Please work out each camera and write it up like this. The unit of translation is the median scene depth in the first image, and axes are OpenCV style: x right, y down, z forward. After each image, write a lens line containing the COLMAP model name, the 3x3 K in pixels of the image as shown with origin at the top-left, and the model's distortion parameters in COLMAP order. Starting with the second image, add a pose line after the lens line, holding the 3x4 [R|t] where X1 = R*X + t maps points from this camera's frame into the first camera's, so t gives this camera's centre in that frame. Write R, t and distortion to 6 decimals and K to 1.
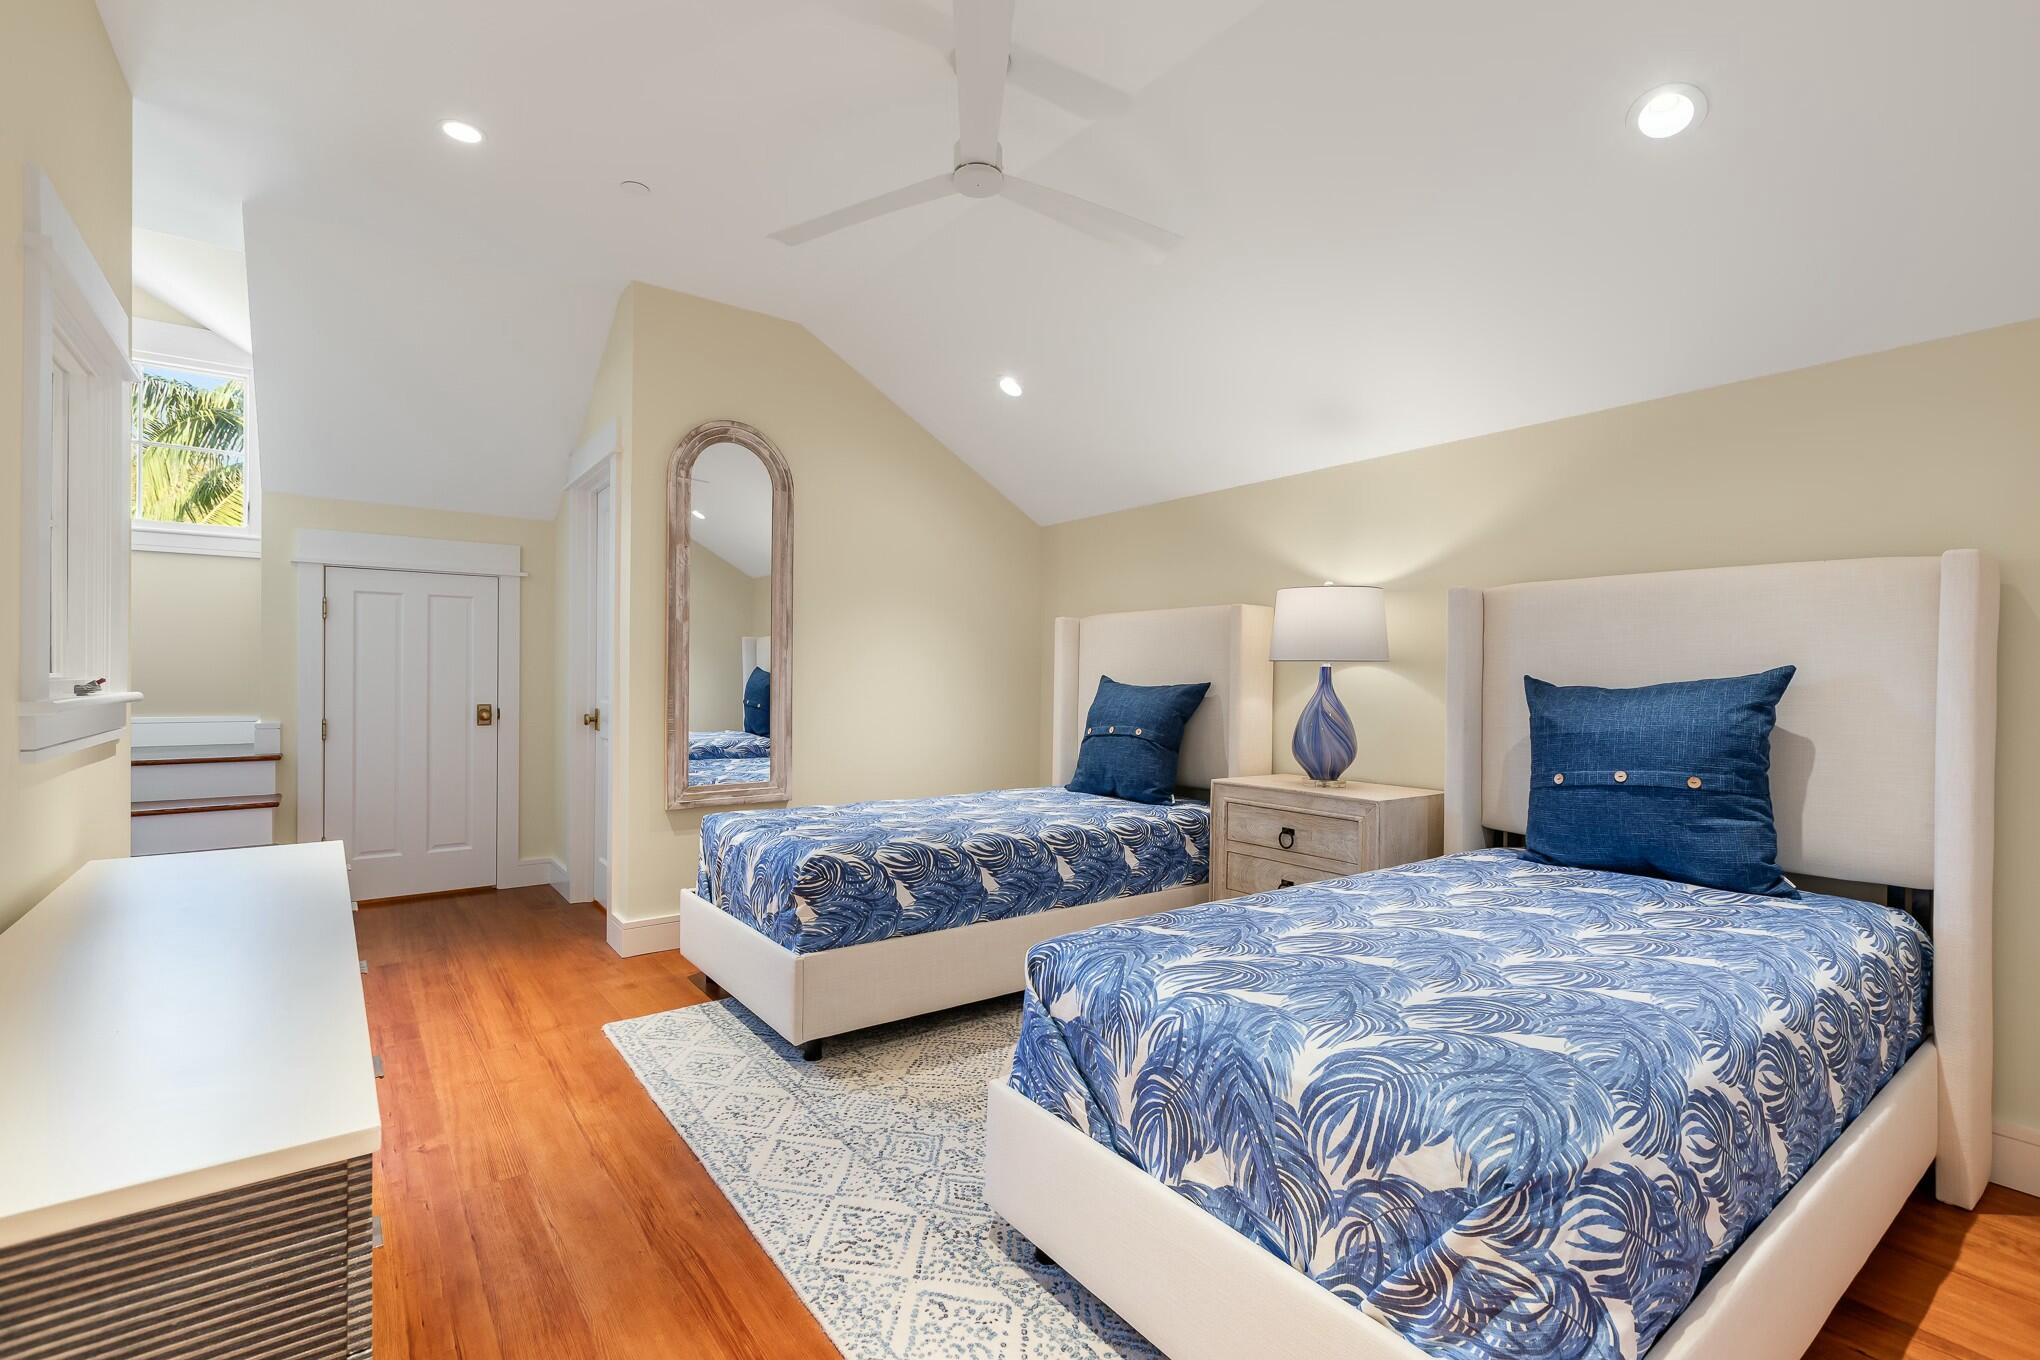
lens RADIAL K [[896.4, 0, 1020.0], [0, 896.4, 680.0], [0, 0, 1]] dist [-0.000111, 0.000130]
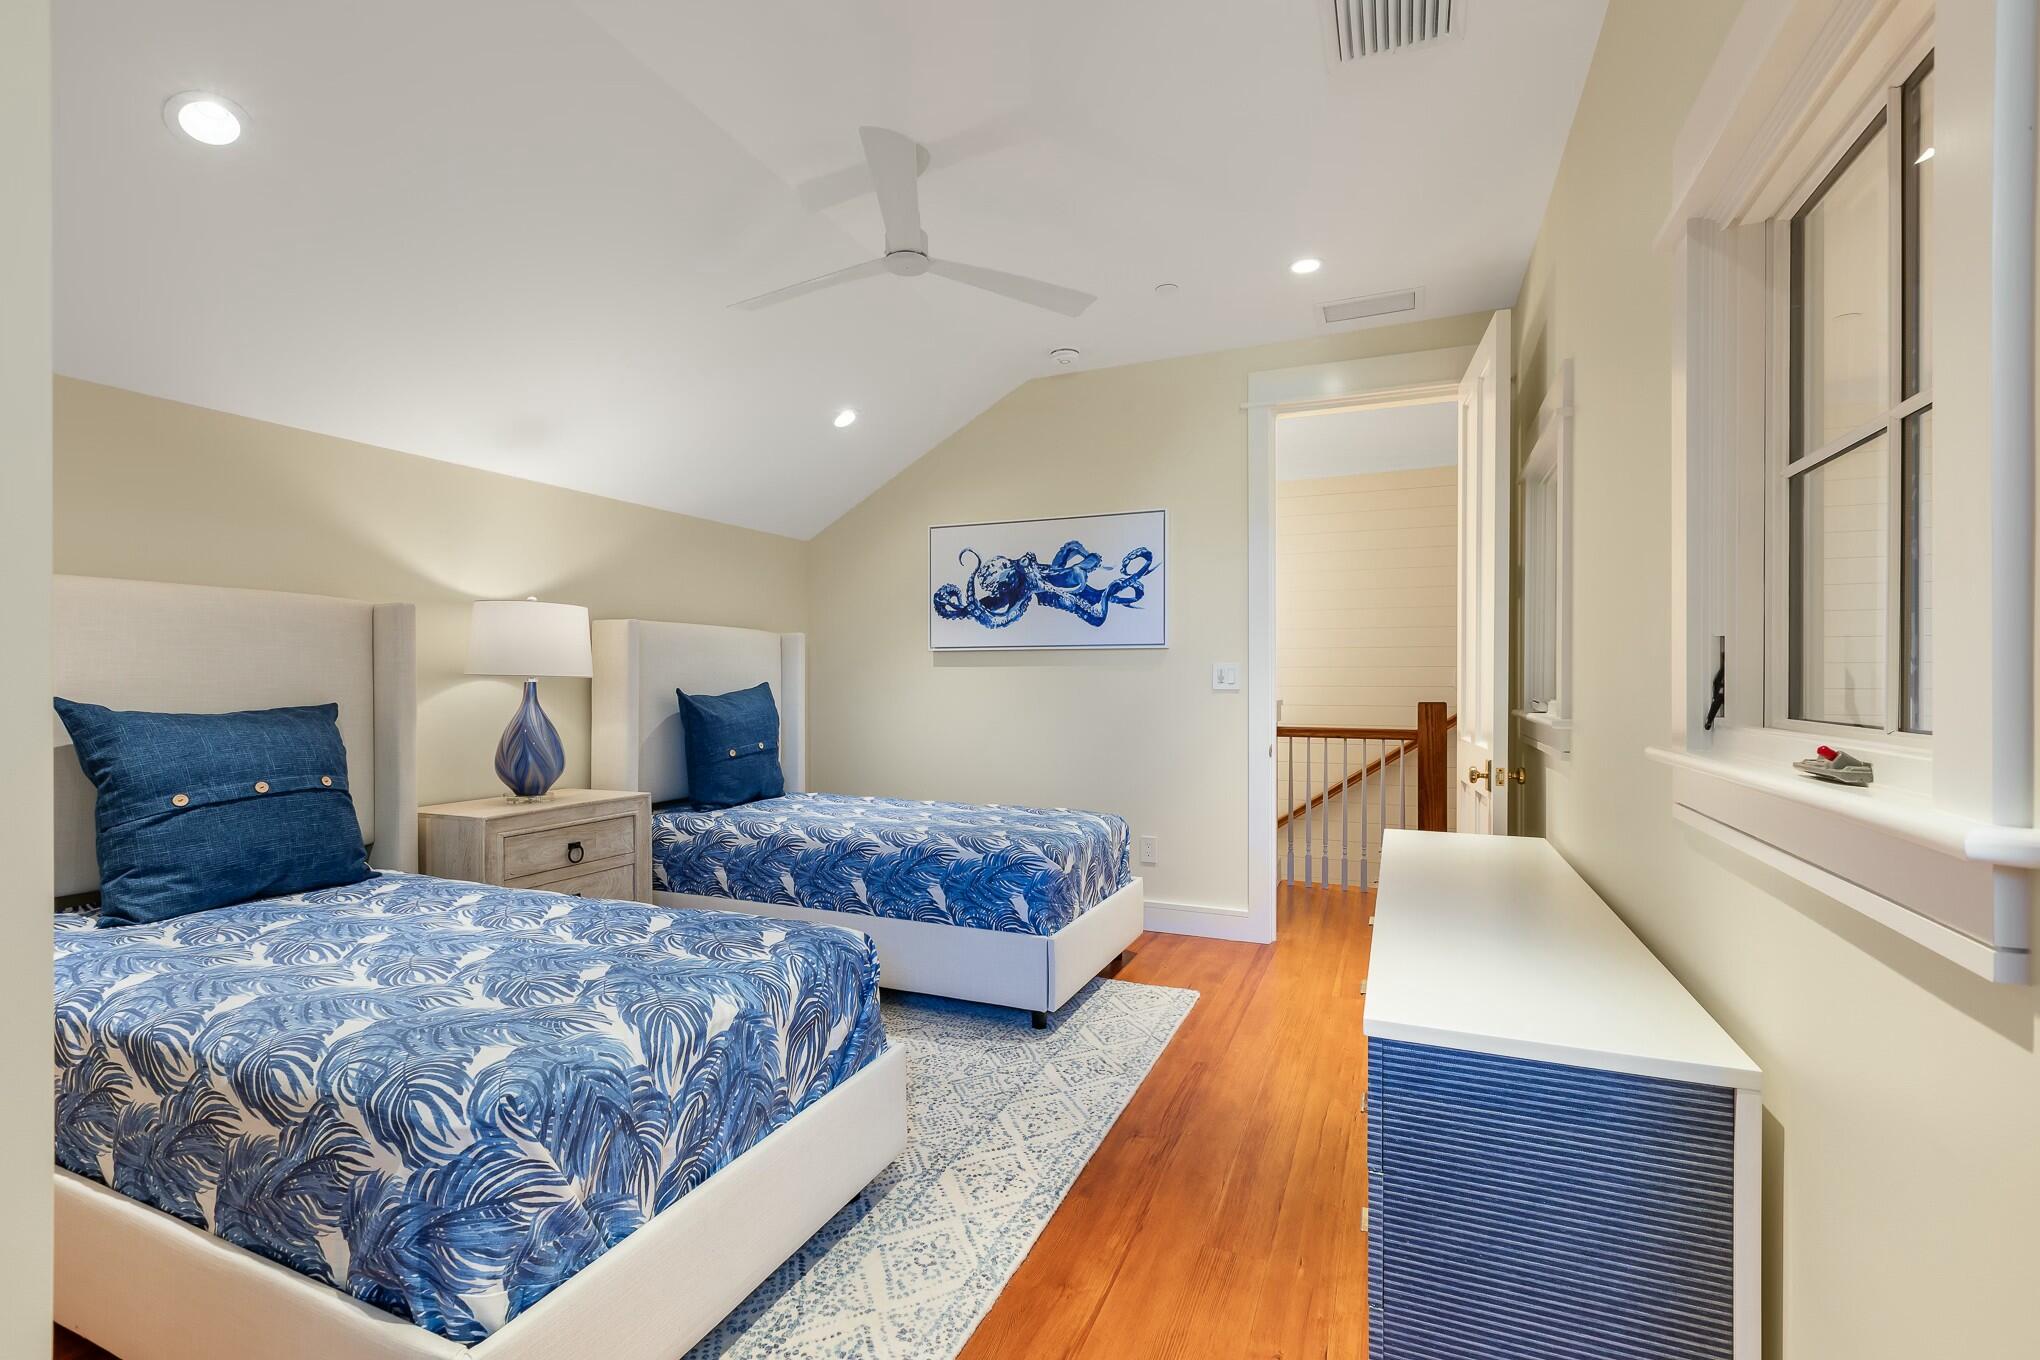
lens RADIAL K [[983.5, 0, 1020.0], [0, 983.5, 680.0], [0, 0, 1]] dist [0.002206, 0.000232]
pose [[-0.510692, -0.000909, 0.859763, -0.992323], [0.011600, 0.999901, 0.007948, -0.019693], [-0.859686, 0.014032, -0.510631, 1.260920]]
